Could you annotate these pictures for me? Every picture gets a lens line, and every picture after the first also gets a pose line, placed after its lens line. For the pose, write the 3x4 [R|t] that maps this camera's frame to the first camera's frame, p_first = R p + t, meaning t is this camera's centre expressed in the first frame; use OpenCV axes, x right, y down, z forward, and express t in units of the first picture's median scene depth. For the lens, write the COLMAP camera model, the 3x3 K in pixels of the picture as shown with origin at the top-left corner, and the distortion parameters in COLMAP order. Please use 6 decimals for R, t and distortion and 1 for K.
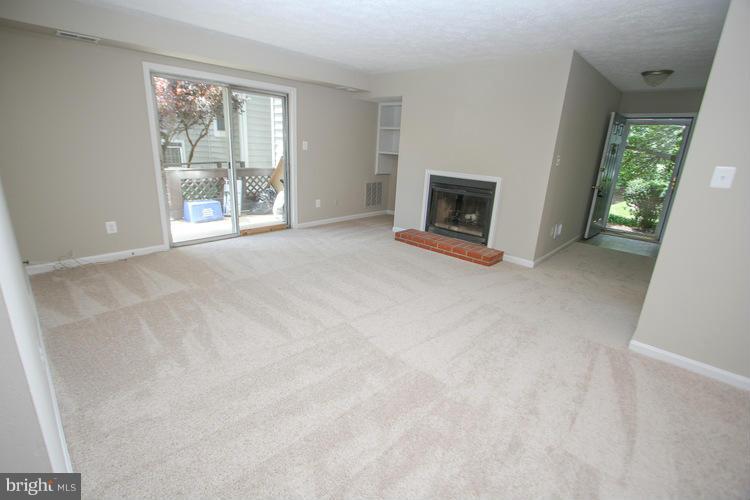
lens RADIAL K [[343.0, 0, 368.5], [0, 343.0, 243.4], [0, 0, 1]] dist [-0.007852, -0.001419]
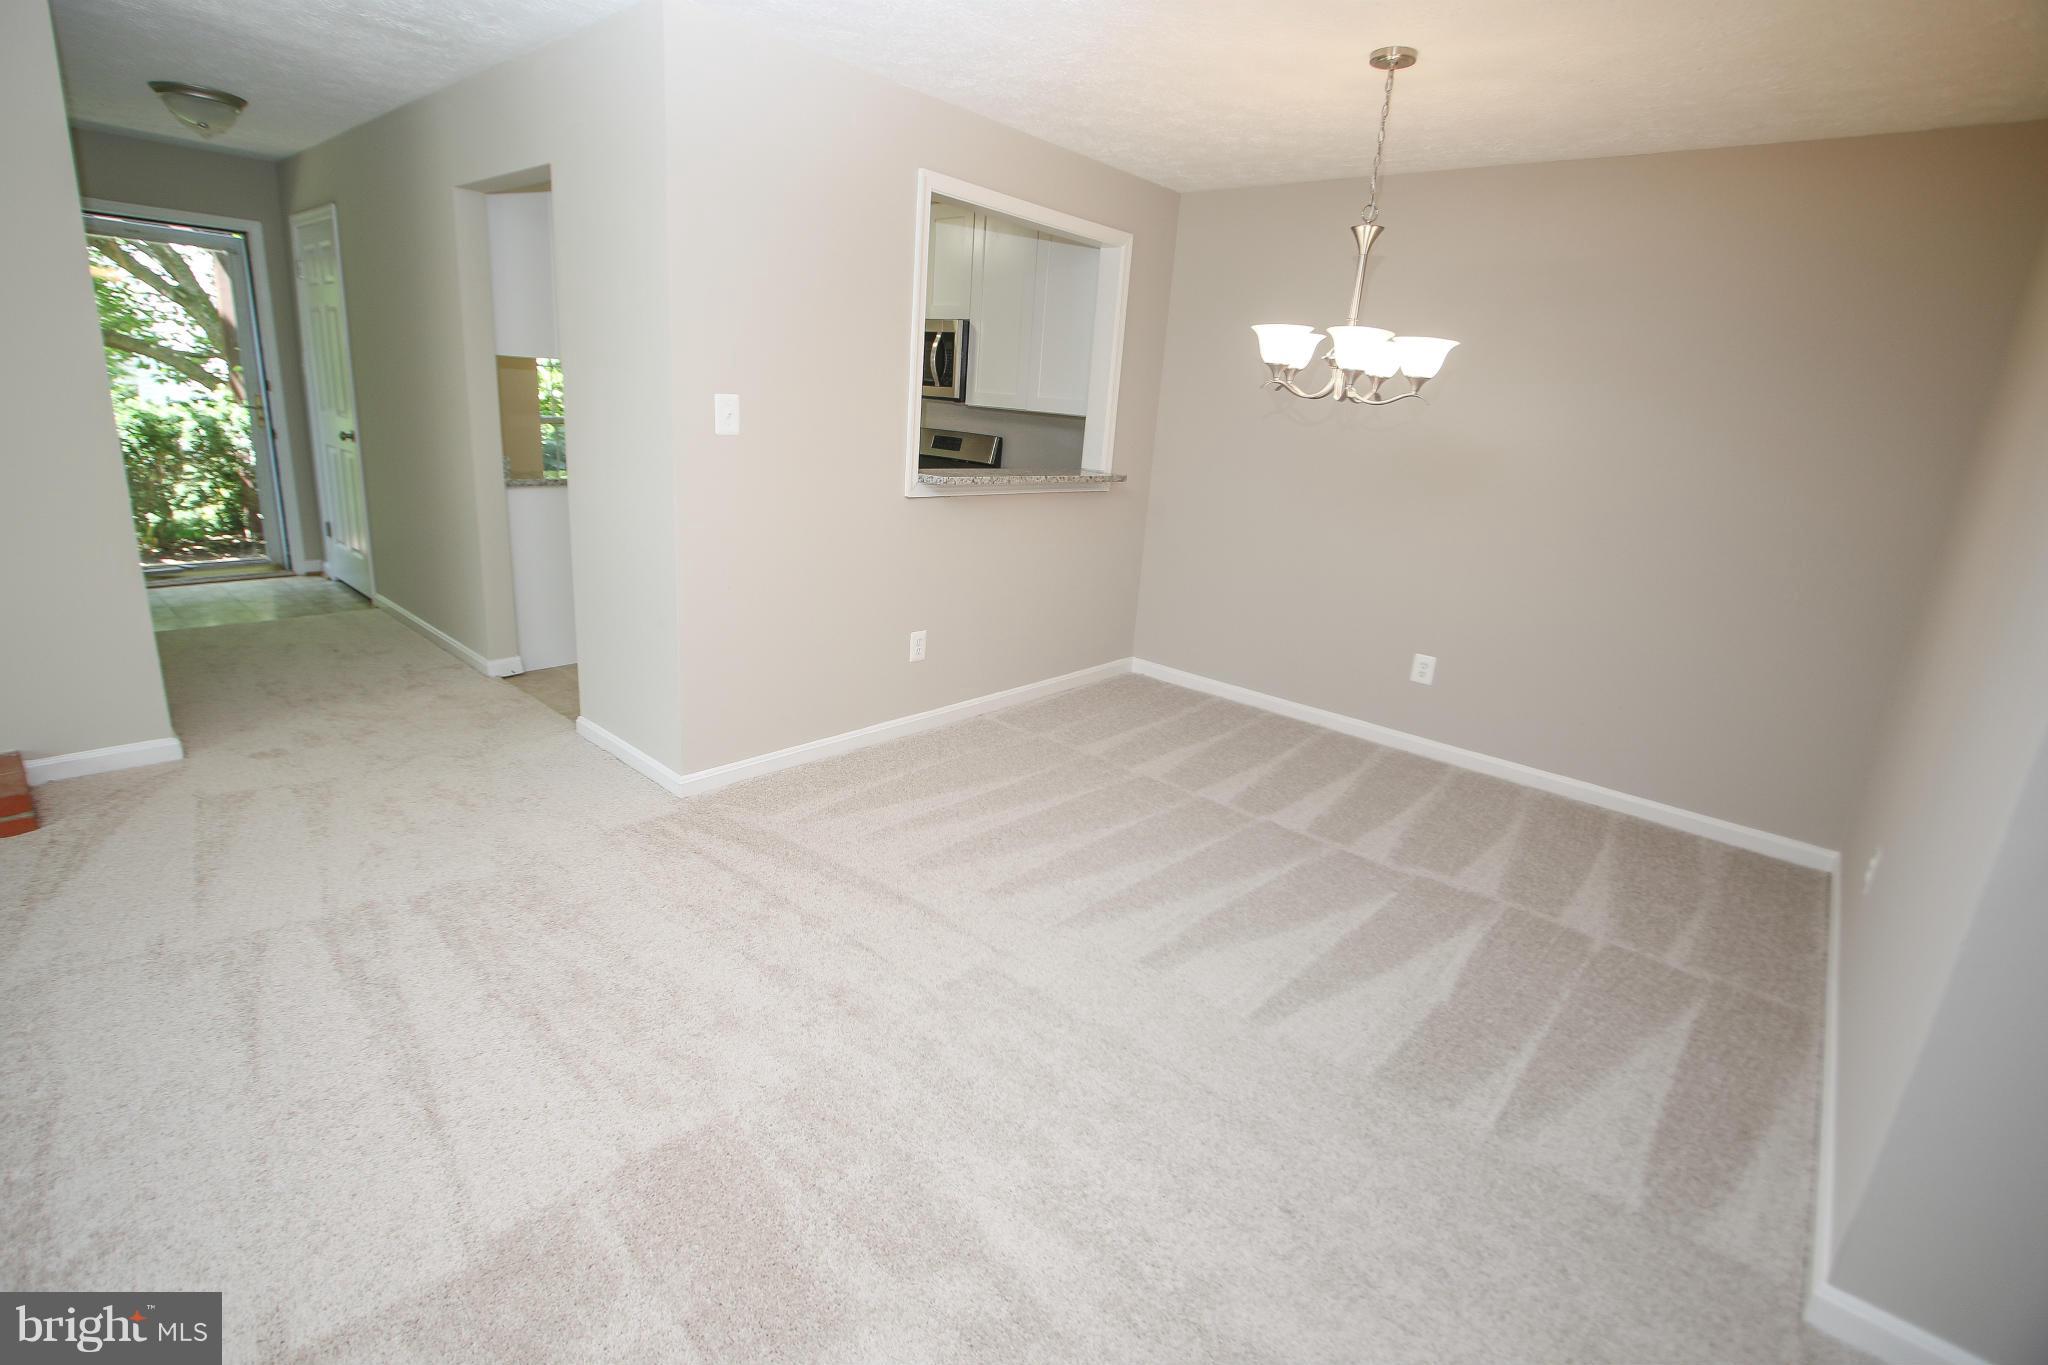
lens RADIAL K [[936.7, 0, 1007.2], [0, 936.7, 662.7], [0, 0, 1]] dist [-0.007852, -0.001419]
pose [[-0.018303, -0.320809, 0.946967, -0.193566], [0.207784, 0.925227, 0.317460, -0.085948], [-0.978004, 0.202575, 0.049724, 0.235301]]
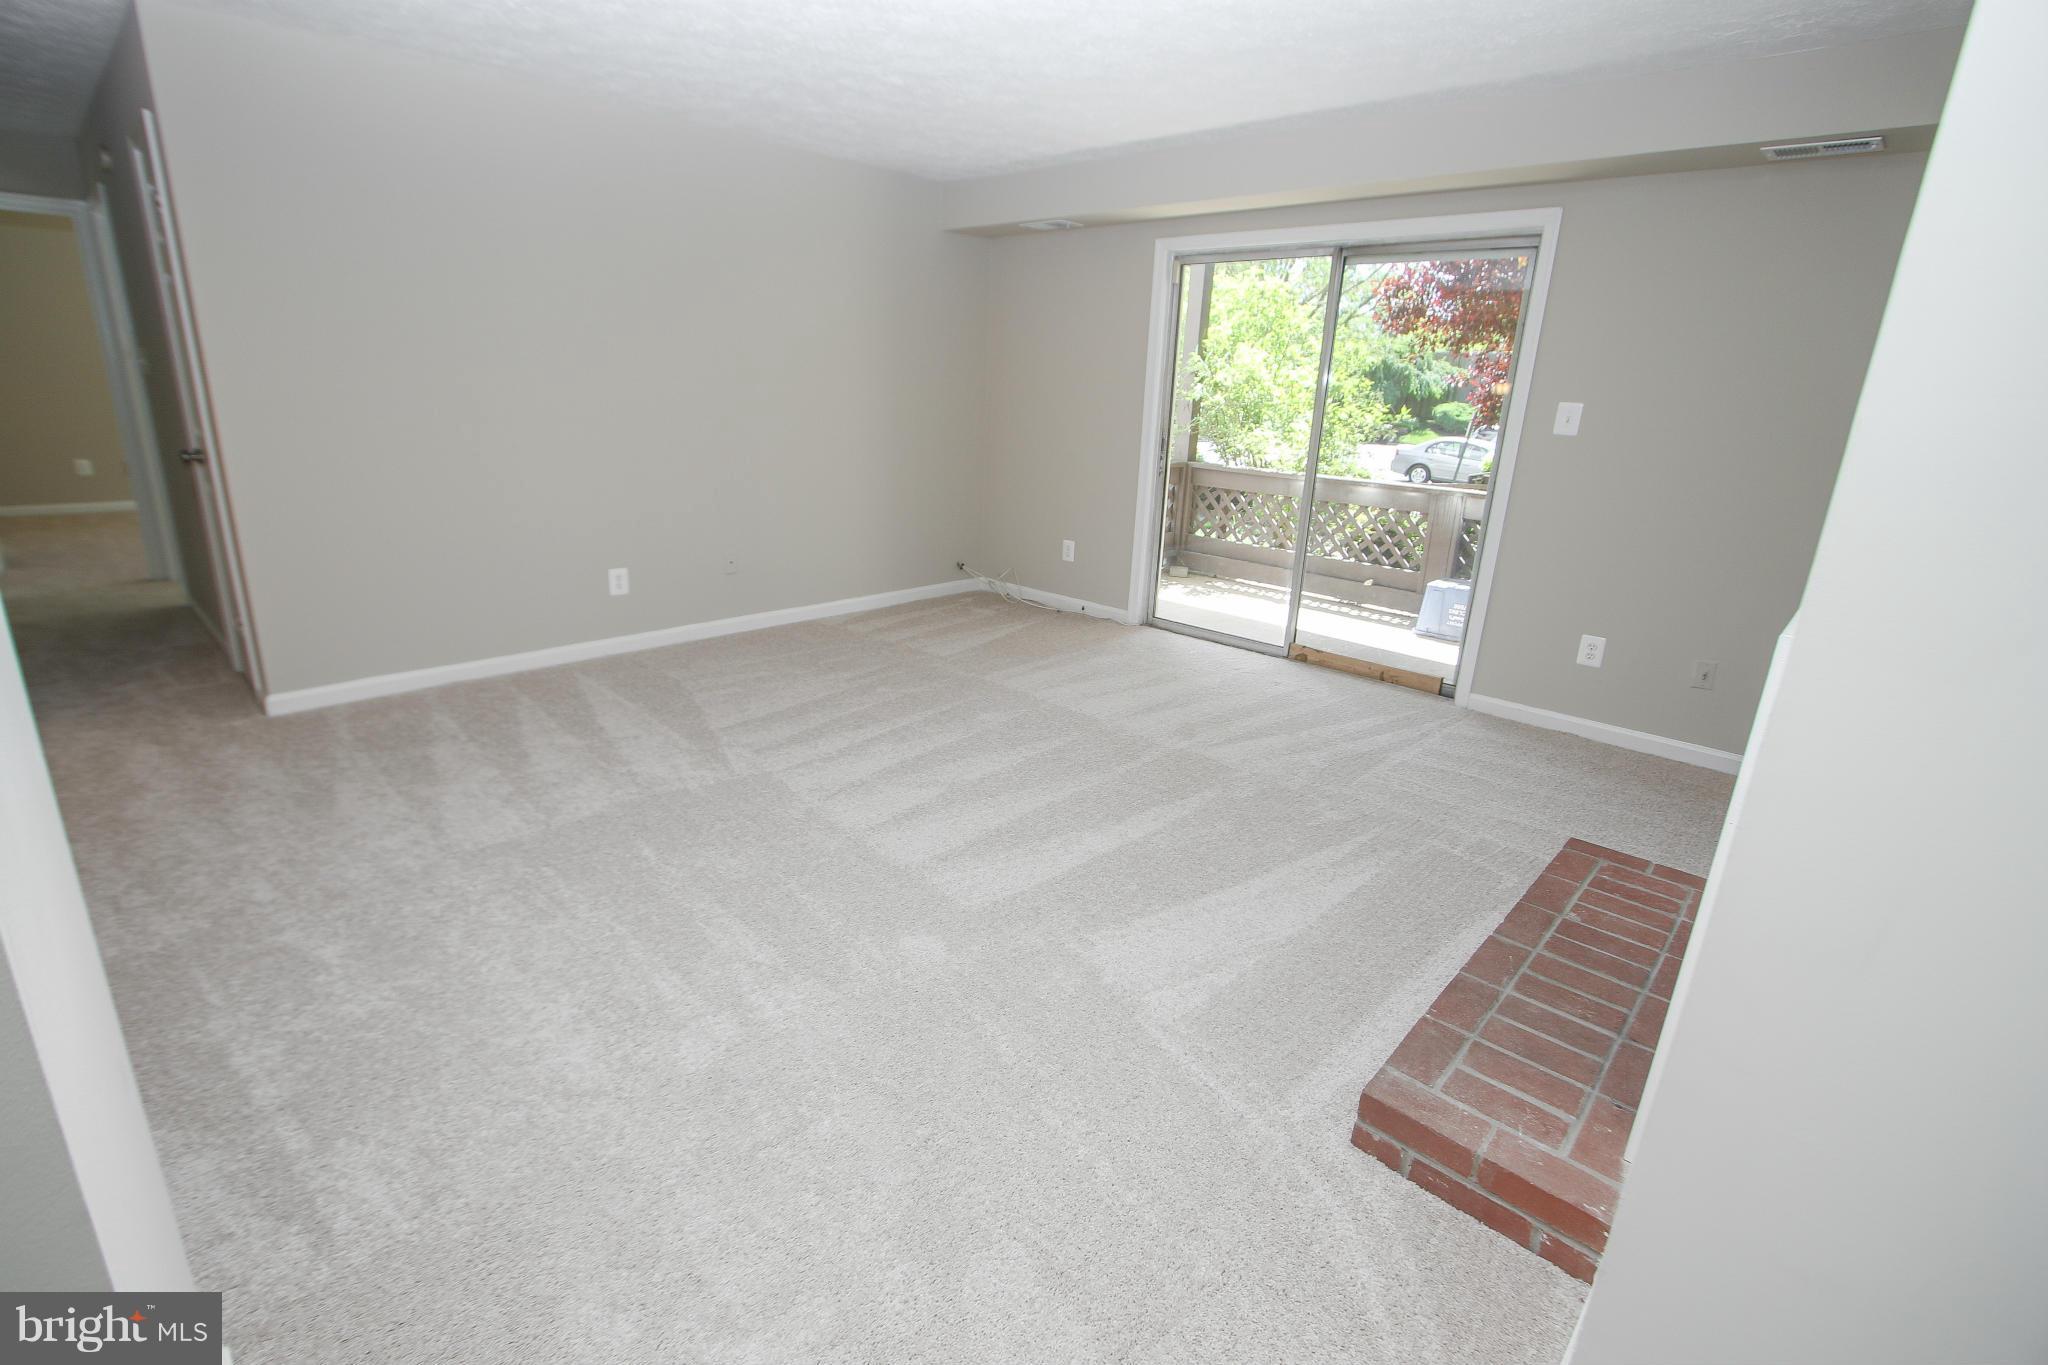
lens RADIAL K [[936.7, 0, 1015.7], [0, 936.7, 666.5], [0, 0, 1]] dist [-0.007852, -0.001419]
pose [[0.006743, 0.246930, -0.969010, 0.583070], [-0.315743, 0.919984, 0.232240, -0.149668], [0.948821, 0.304392, 0.084170, 0.623651]]
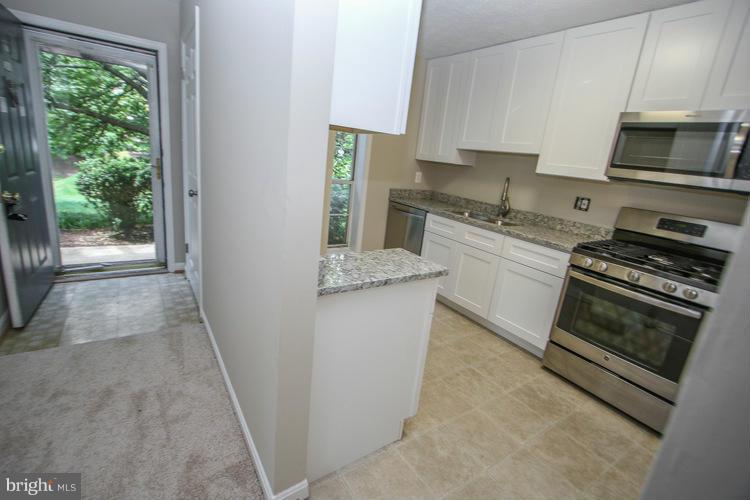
lens RADIAL K [[343.0, 0, 372.9], [0, 343.0, 244.7], [0, 0, 1]] dist [-0.007852, -0.001419]
pose [[0.225979, -0.269461, 0.936122, 0.452114], [0.179587, 0.956033, 0.231840, -0.138509], [-0.957435, 0.115724, 0.264435, 0.580181]]
